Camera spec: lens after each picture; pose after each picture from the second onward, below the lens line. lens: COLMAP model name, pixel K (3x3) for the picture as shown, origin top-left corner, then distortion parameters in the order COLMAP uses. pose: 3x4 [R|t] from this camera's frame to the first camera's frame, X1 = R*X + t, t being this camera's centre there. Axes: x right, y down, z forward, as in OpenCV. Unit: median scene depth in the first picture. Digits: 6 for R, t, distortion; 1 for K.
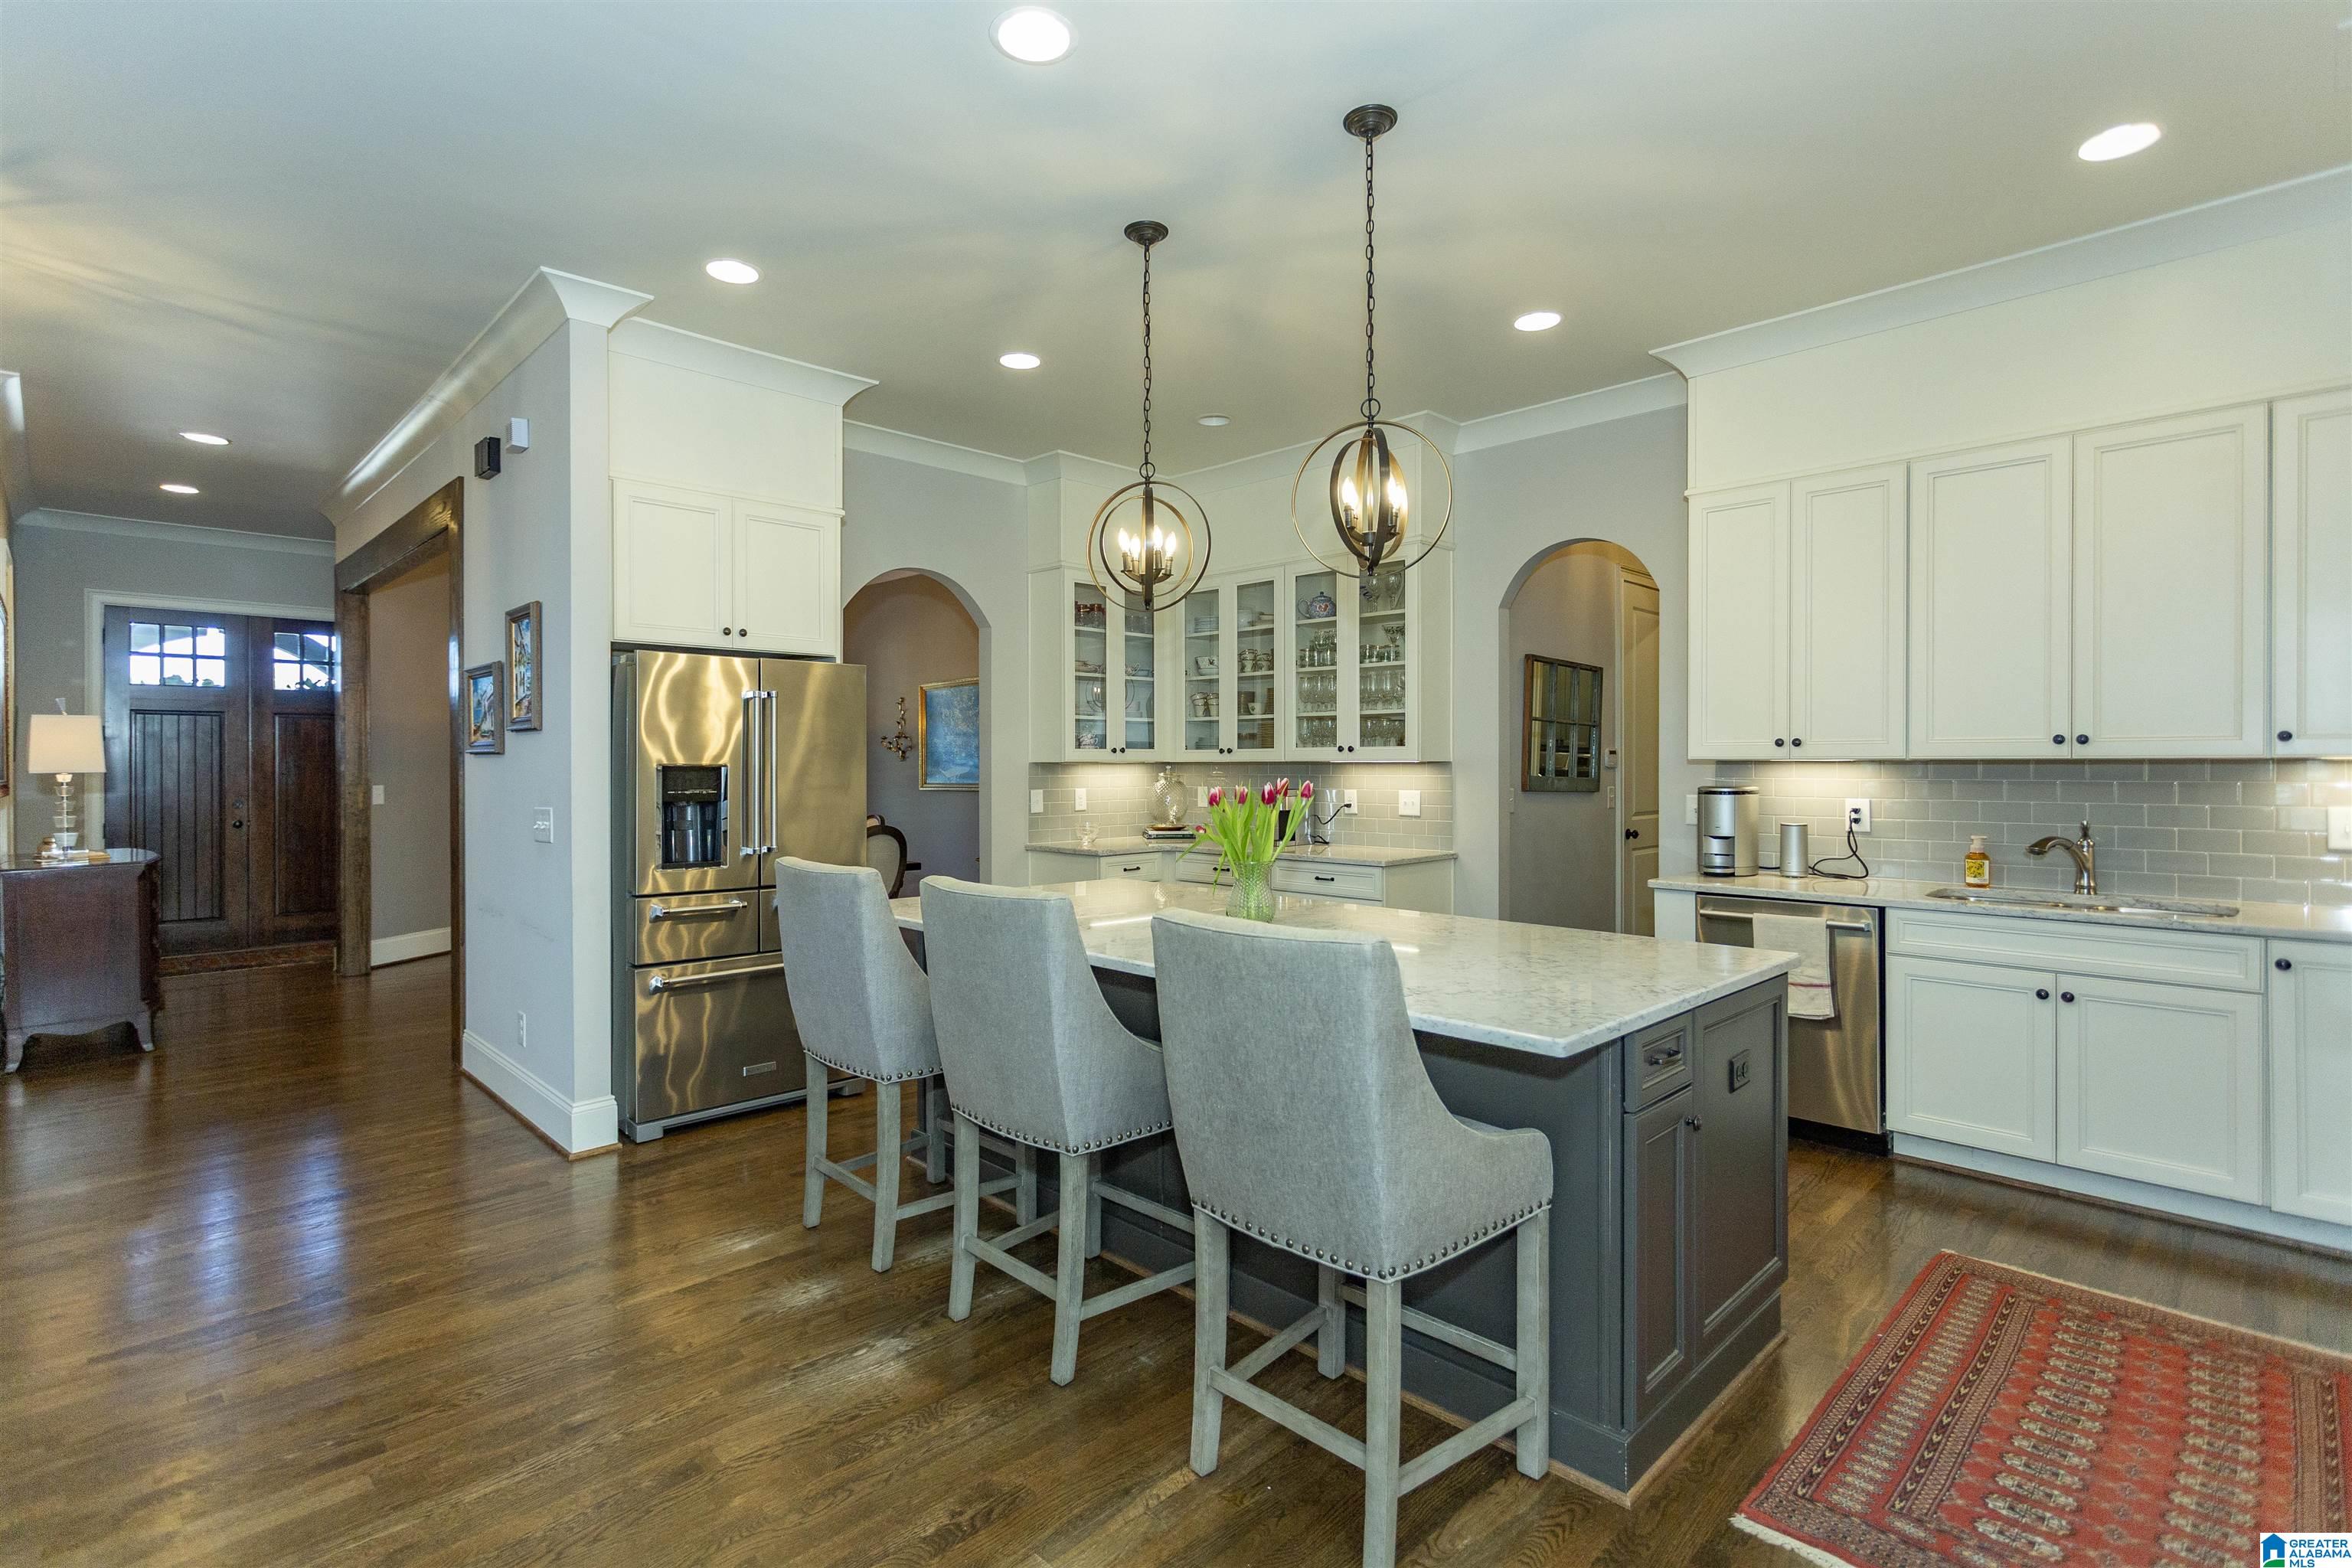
lens RADIAL K [[1111.4, 0, 1157.9], [0, 1111.4, 770.7], [0, 0, 1]] dist [-0.000879, 0.000867]
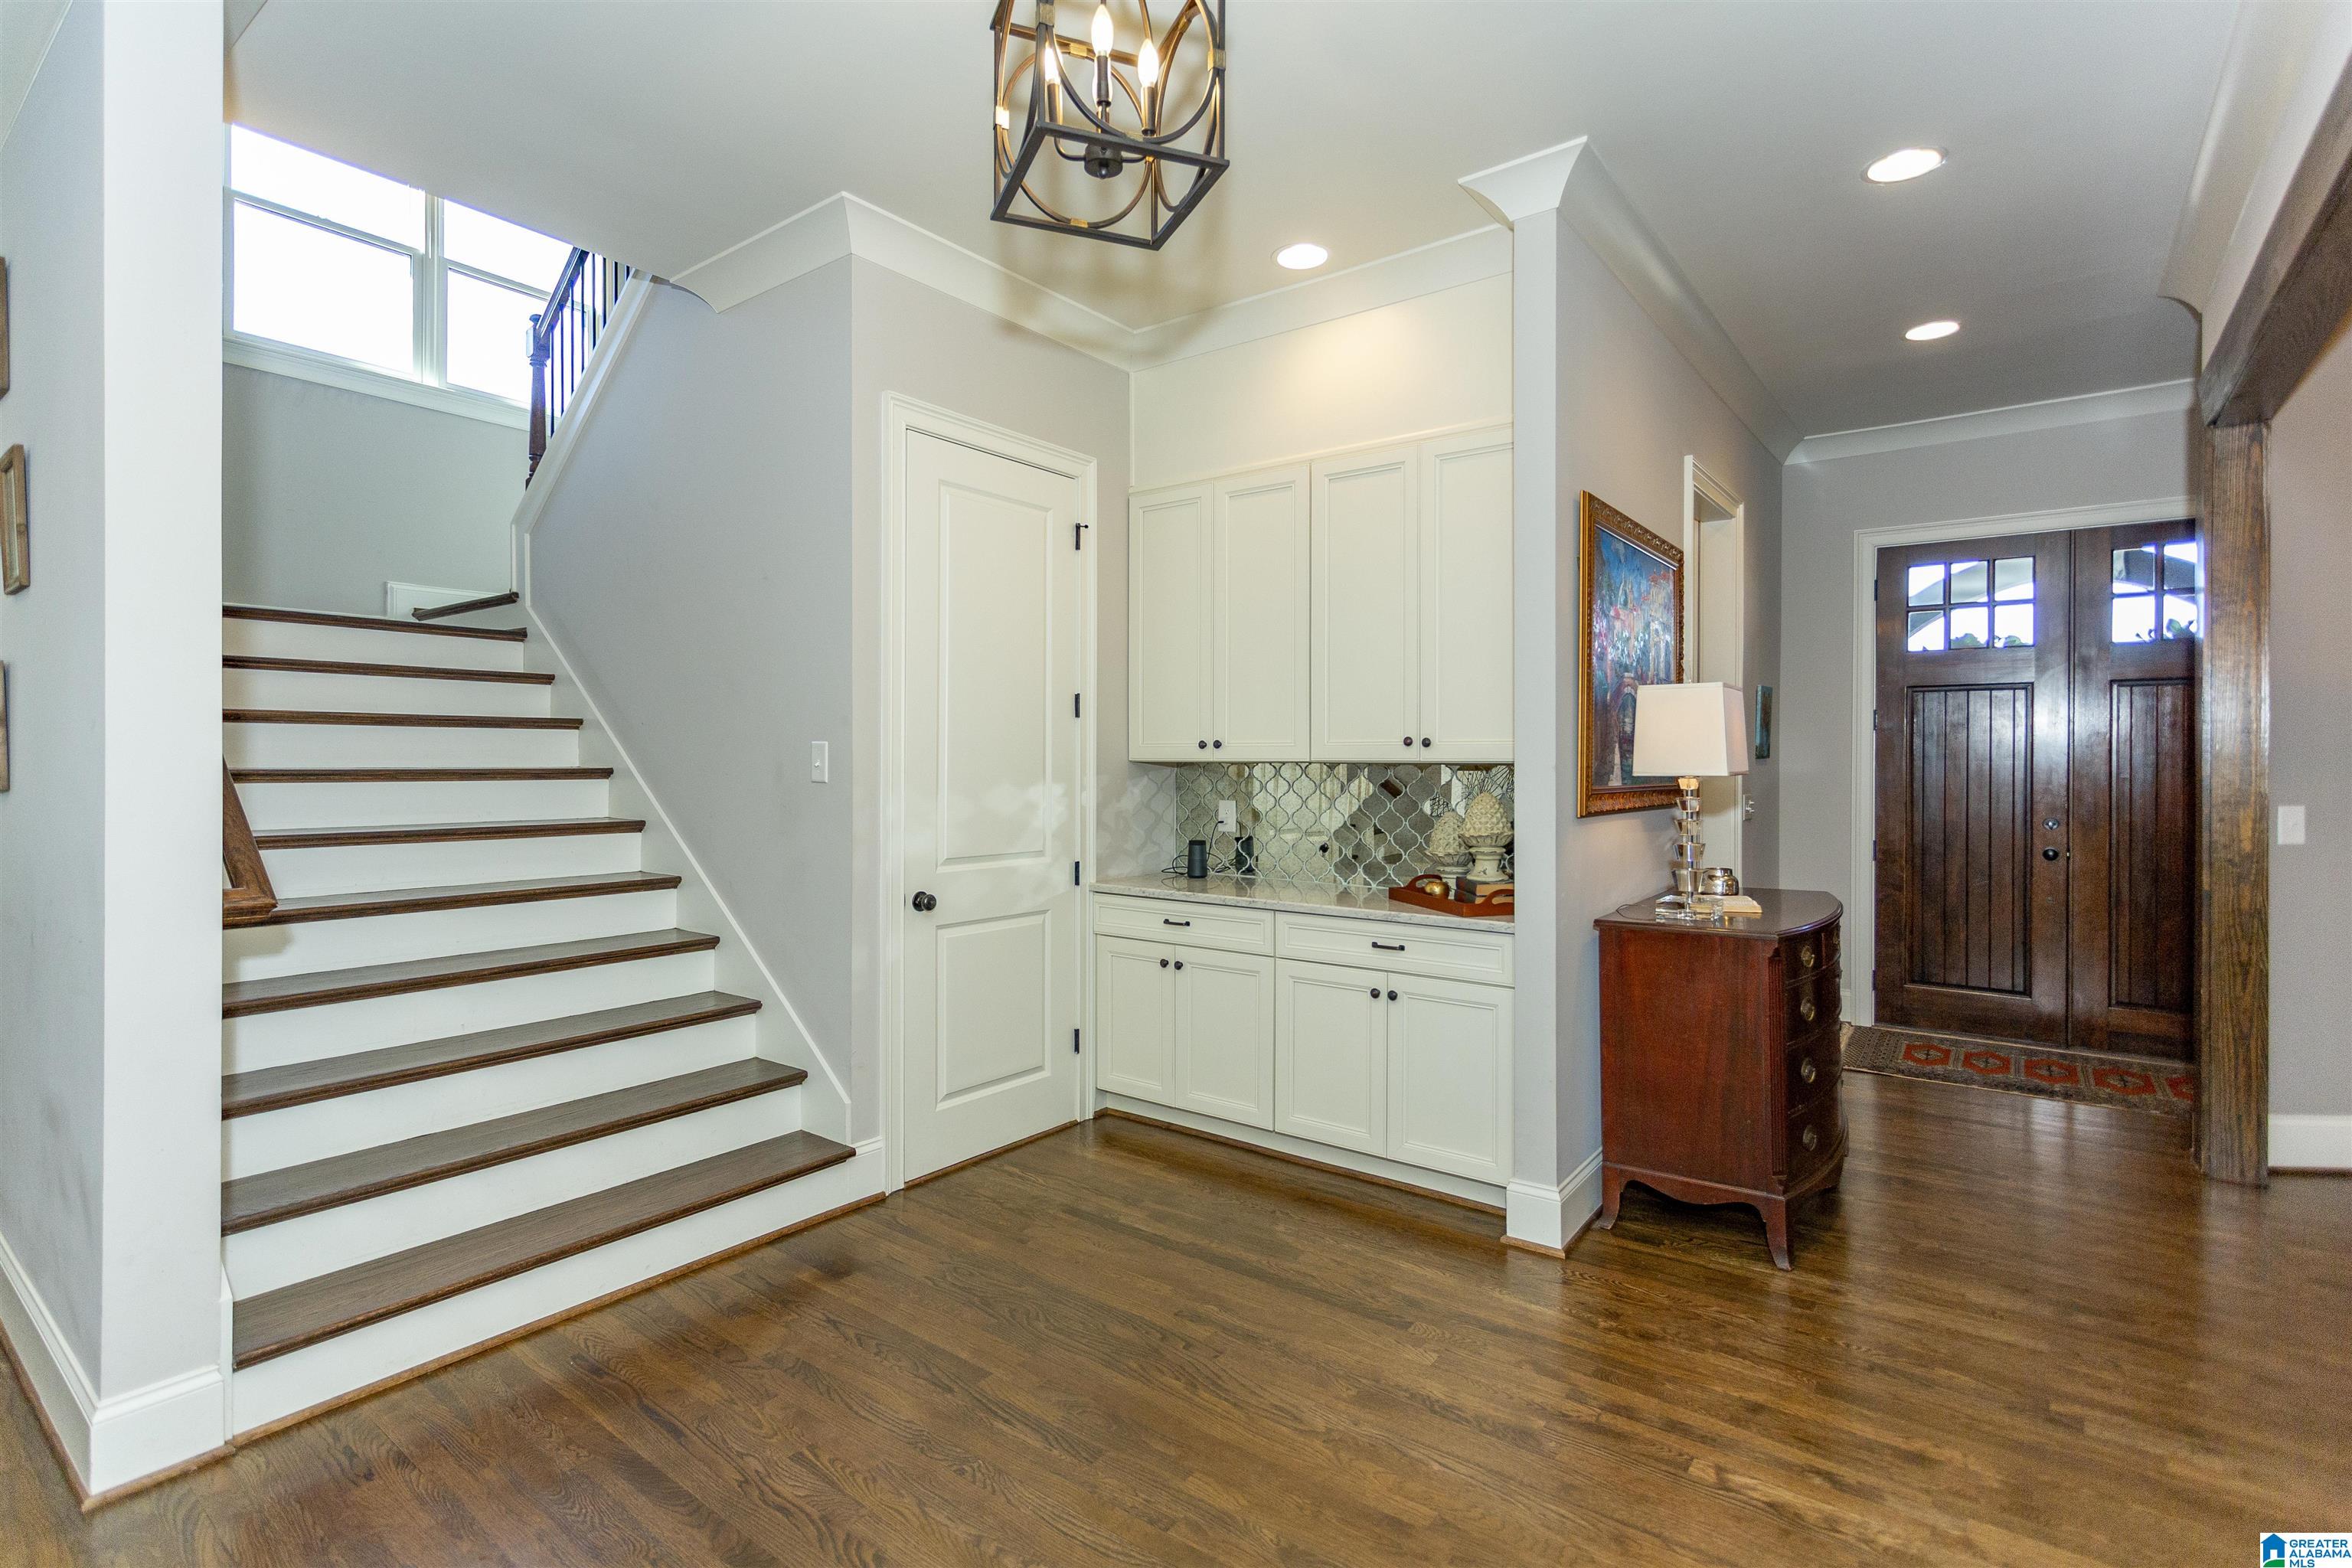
lens RADIAL K [[1111.4, 0, 1174.2], [0, 1111.4, 755.9], [0, 0, 1]] dist [-0.000879, 0.000867]
pose [[0.140684, -0.000326, -0.990054, -0.329403], [-0.008832, 0.999960, -0.001584, -0.005013], [0.990015, 0.008967, 0.140676, 0.513297]]
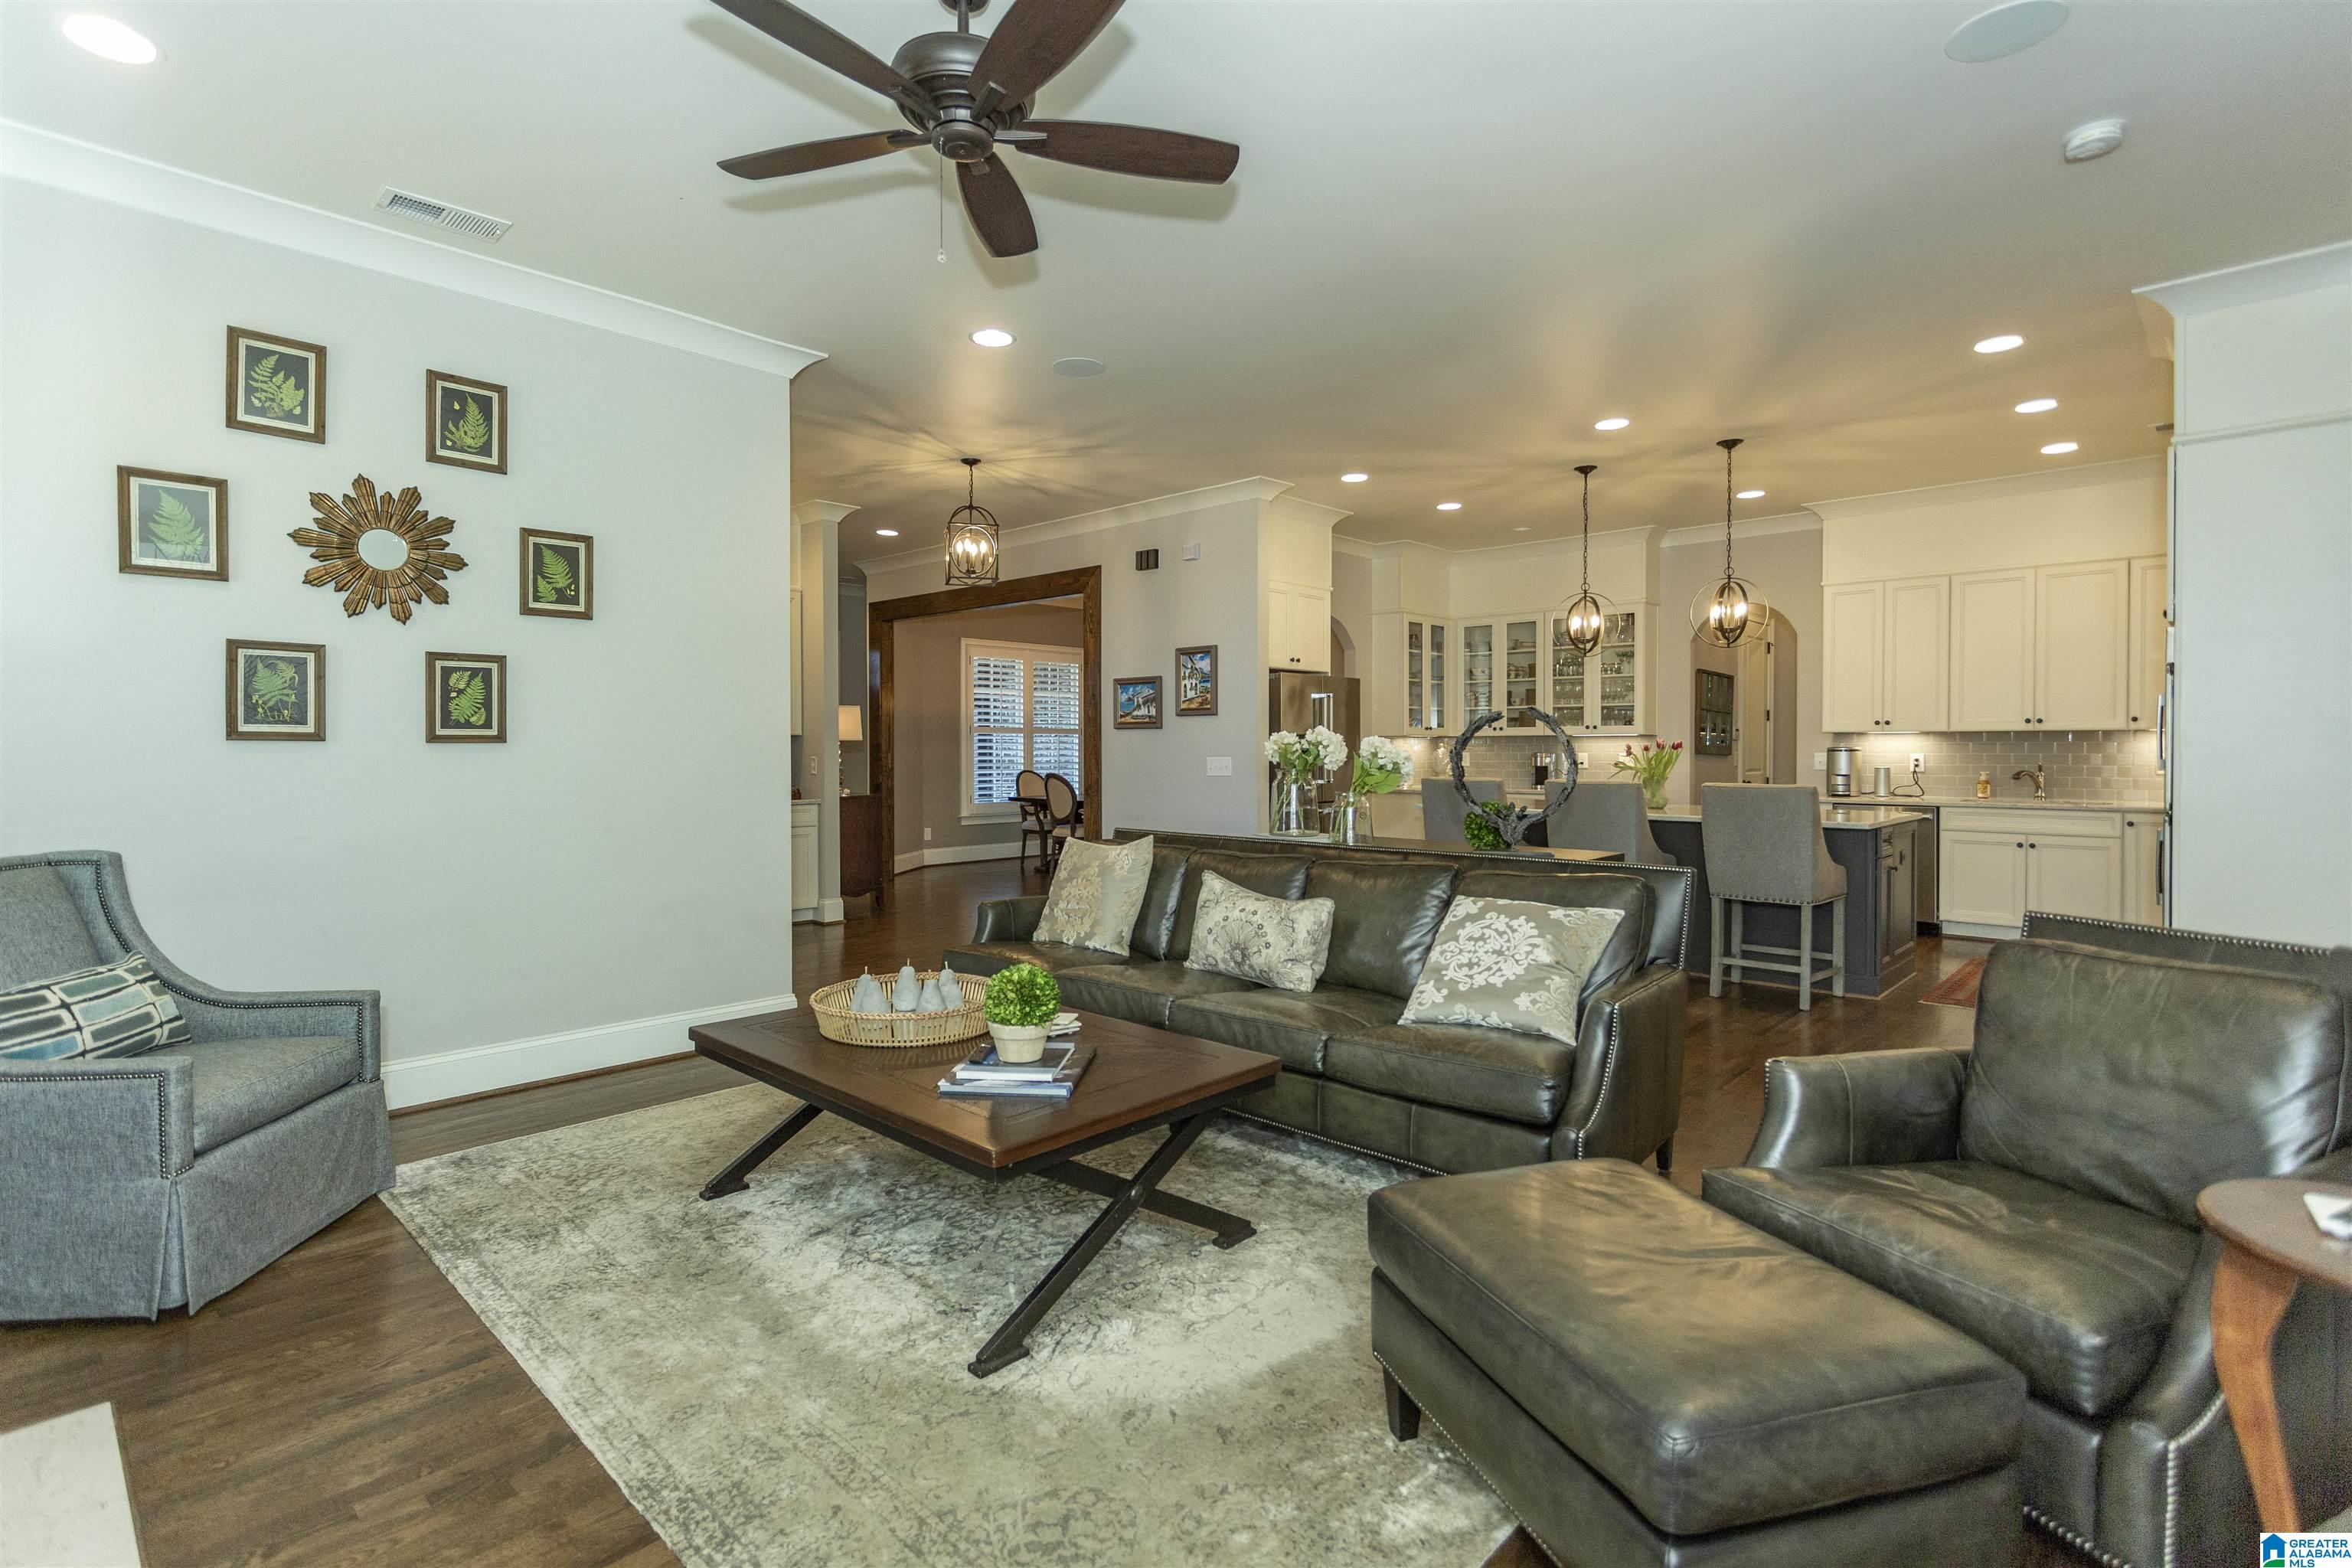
lens RADIAL K [[1111.4, 0, 1139.9], [0, 1111.4, 763.5], [0, 0, 1]] dist [-0.000879, 0.000867]
pose [[0.999729, 0.000345, 0.023258, -0.477957], [-0.000535, 0.999966, 0.008194, 0.018650], [-0.023254, -0.008204, 0.999696, -0.552076]]
